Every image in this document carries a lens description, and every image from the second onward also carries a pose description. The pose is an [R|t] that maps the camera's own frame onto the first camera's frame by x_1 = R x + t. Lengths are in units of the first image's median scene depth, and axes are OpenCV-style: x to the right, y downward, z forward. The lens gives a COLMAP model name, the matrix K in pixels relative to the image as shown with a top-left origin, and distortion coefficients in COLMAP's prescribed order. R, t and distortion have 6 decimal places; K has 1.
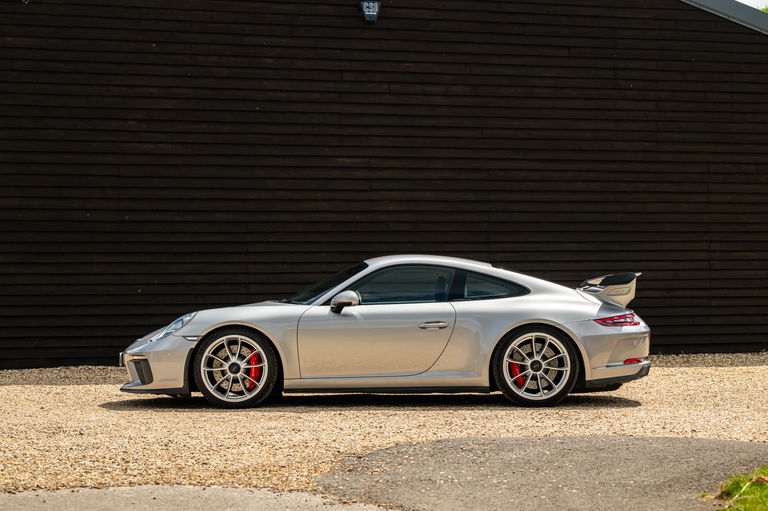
lens RADIAL K [[1721.6, 0, 384.1], [0, 1721.6, 253.7], [0, 0, 1]] dist [0.033217, 0.000000]
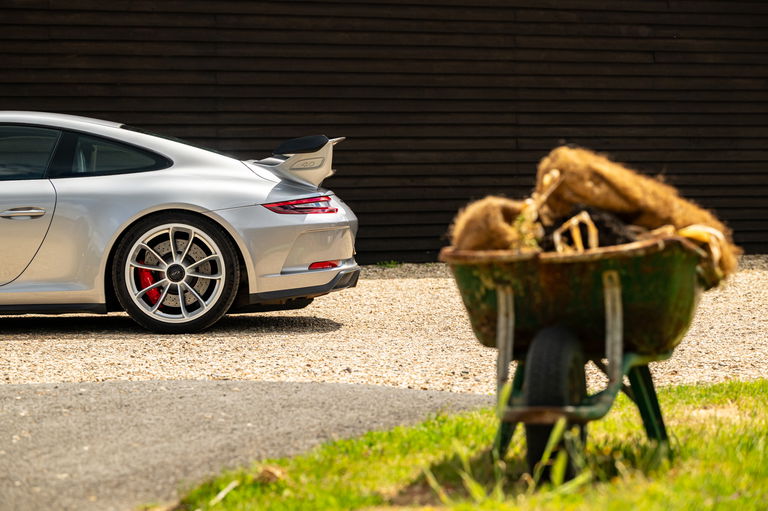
lens RADIAL K [[1966.9, 0, 383.9], [0, 1966.9, 257.2], [0, 0, 1]] dist [0.057862, 0.000000]
pose [[0.997619, -0.006416, 0.068671, 0.112785], [0.002920, 0.998700, 0.050894, 0.019384], [-0.068908, -0.050572, 0.996340, 0.219544]]
